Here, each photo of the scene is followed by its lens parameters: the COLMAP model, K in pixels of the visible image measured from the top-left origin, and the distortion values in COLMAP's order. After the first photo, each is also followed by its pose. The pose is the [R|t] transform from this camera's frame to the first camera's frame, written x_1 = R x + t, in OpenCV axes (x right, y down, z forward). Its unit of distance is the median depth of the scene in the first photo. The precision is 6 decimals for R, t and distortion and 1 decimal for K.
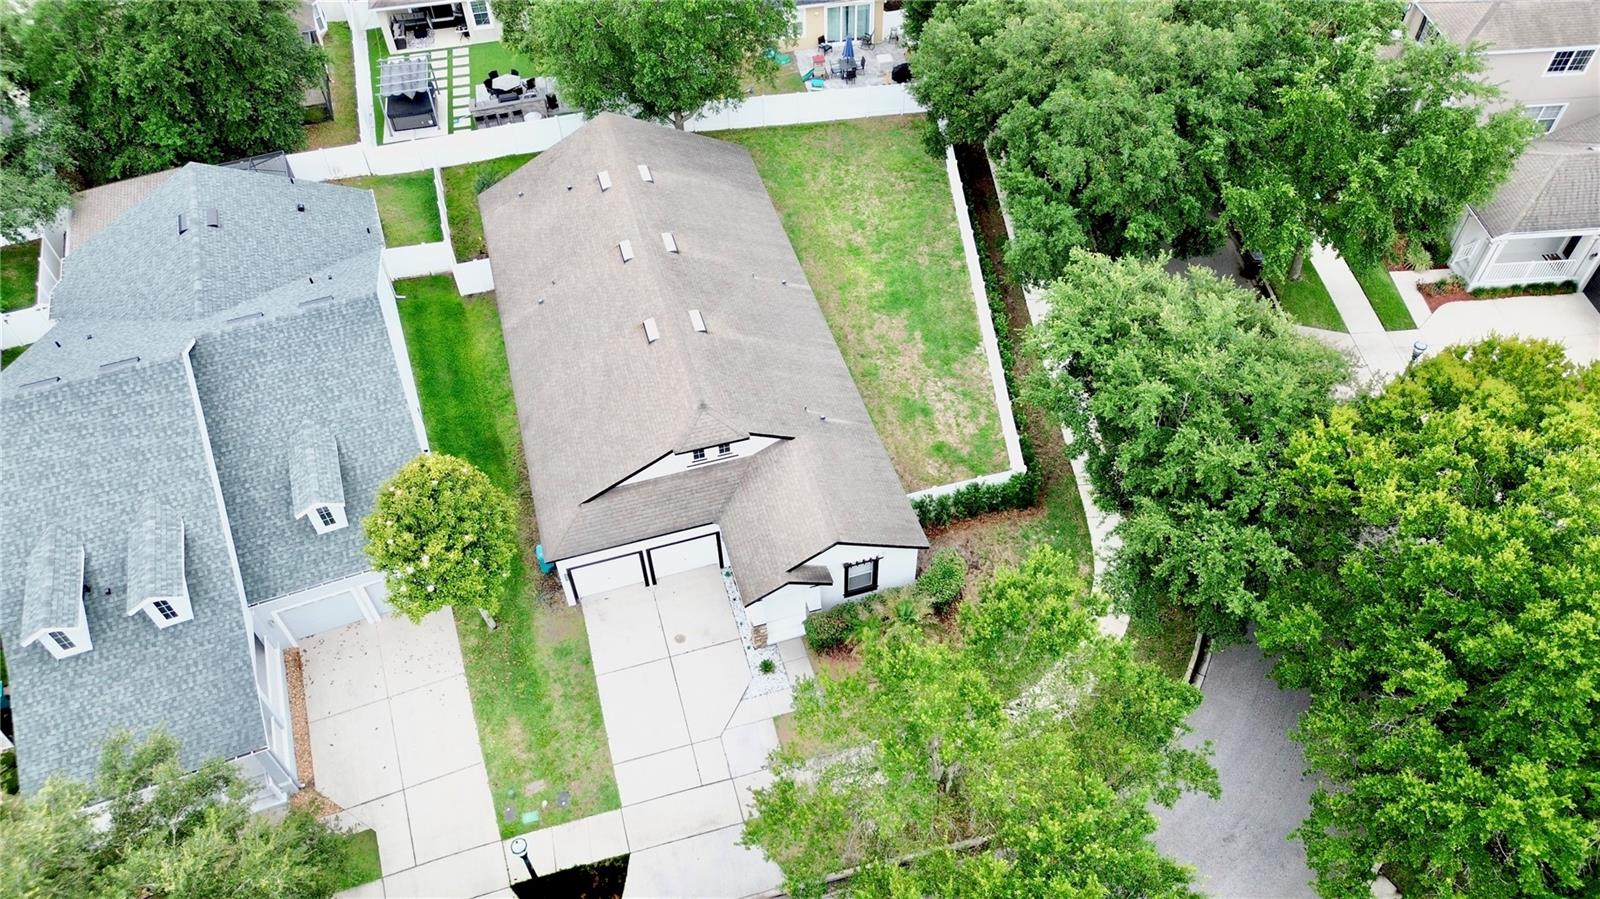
lens RADIAL K [[1122.6, 0, 806.8], [0, 1122.6, 440.9], [0, 0, 1]] dist [0.063185, -0.068451]
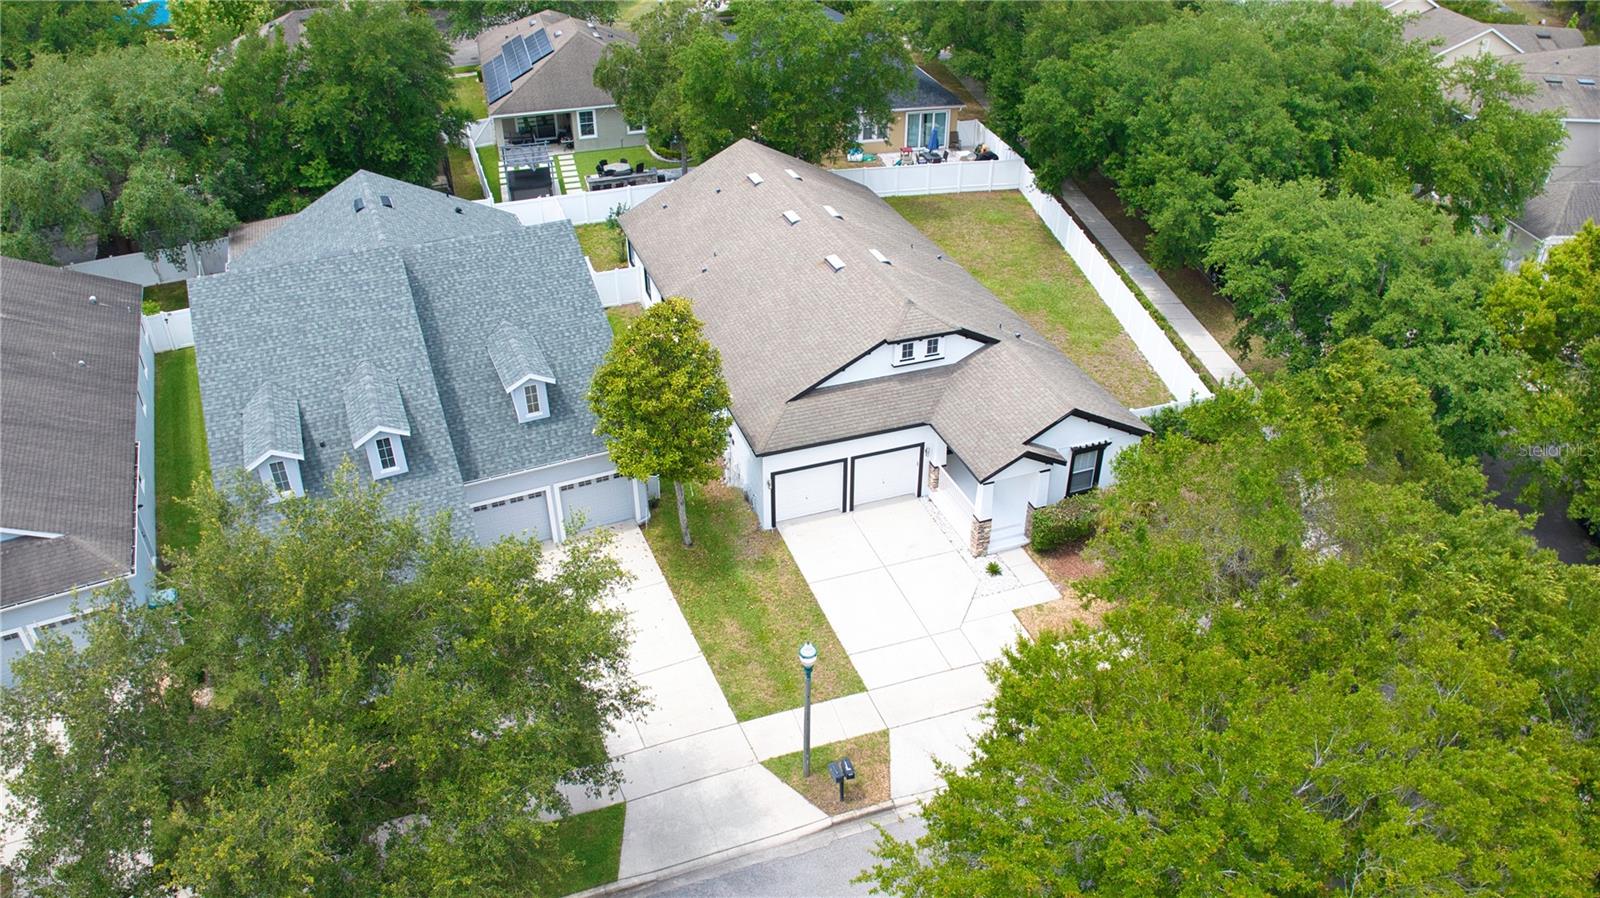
lens RADIAL K [[1119.6, 0, 800.0], [0, 1119.6, 449.0], [0, 0, 1]] dist [-0.091528, -0.032144]
pose [[0.998620, -0.018057, 0.049317, -0.234108], [0.030658, 0.962858, -0.268261, 0.342253], [-0.042641, 0.269403, 0.962083, 0.103883]]
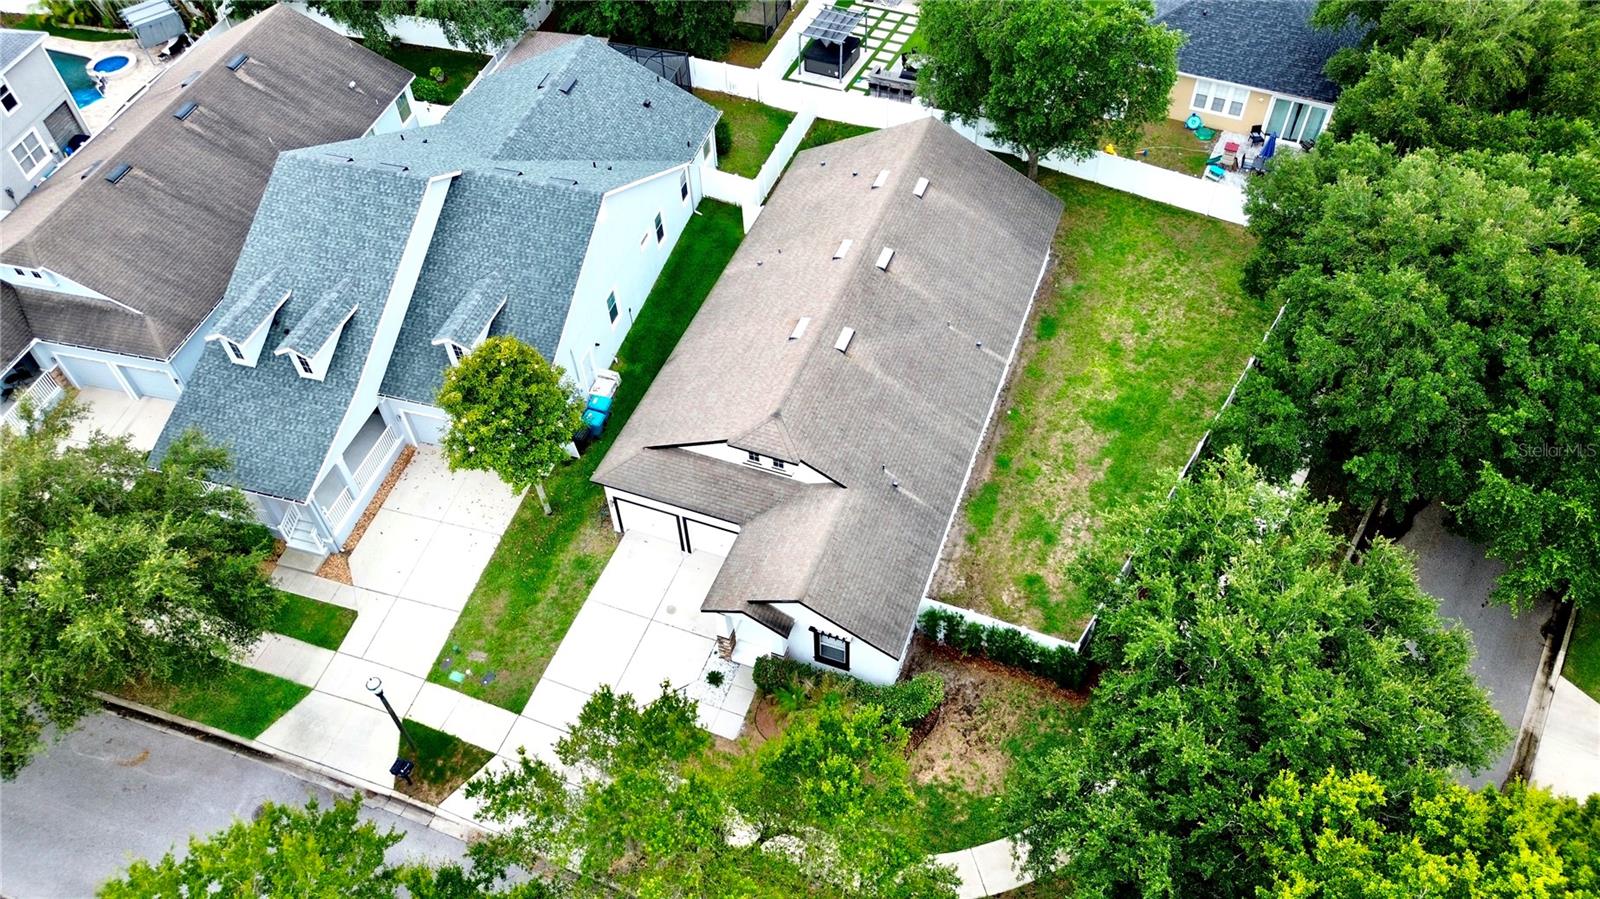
lens RADIAL K [[1122.6, 0, 806.8], [0, 1122.6, 440.9], [0, 0, 1]] dist [0.063185, -0.068451]
pose [[0.798260, 0.452148, -0.397925, 0.326896], [-0.446500, 0.887635, 0.112883, -0.132171], [0.404251, 0.087564, 0.910447, 0.109068]]
